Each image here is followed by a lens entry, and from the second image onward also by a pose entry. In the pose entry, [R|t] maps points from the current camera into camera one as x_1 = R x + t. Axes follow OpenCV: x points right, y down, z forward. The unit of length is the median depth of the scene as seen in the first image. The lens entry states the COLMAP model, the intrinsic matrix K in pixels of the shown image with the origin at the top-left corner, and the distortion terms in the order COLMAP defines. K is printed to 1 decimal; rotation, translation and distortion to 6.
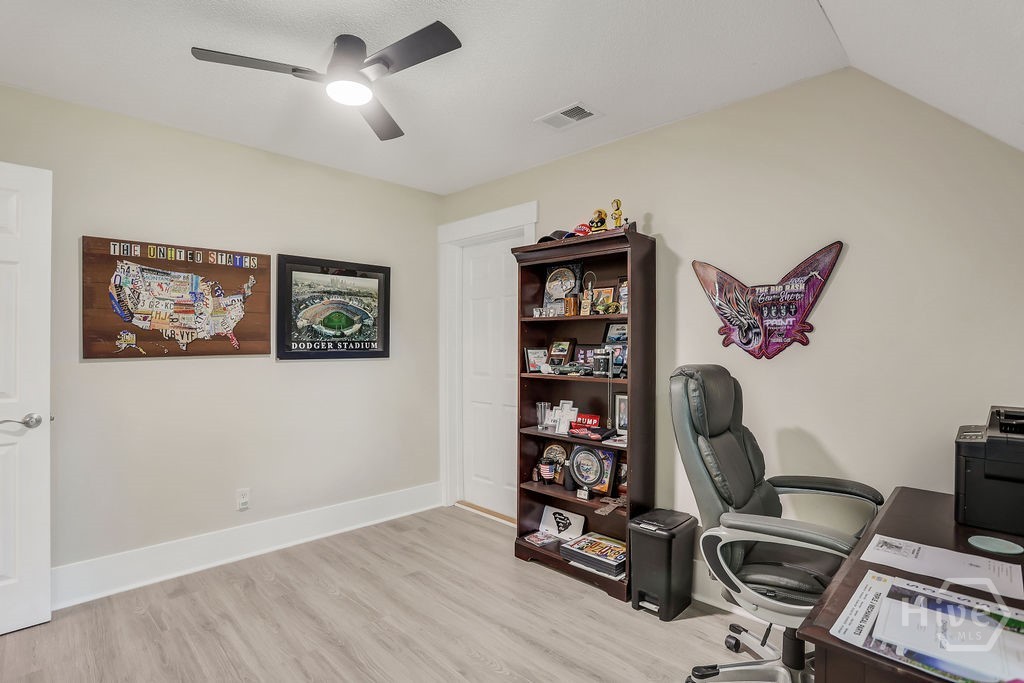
lens RADIAL K [[507.9, 0, 510.3], [0, 507.9, 345.8], [0, 0, 1]] dist [-0.046178, 0.014231]
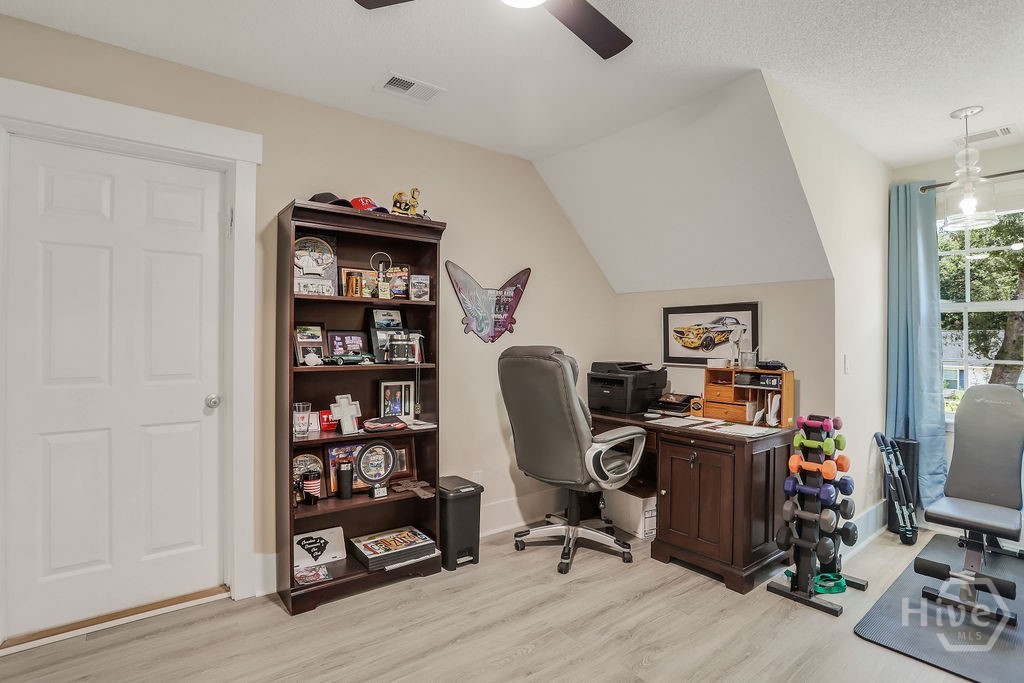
lens RADIAL K [[507.9, 0, 510.3], [0, 507.9, 337.4], [0, 0, 1]] dist [-0.046178, 0.014231]
pose [[0.135084, 0.003146, 0.990829, -0.774946], [0.000289, 0.999995, -0.003214, 0.014897], [-0.990834, 0.000720, 0.135082, 0.674685]]
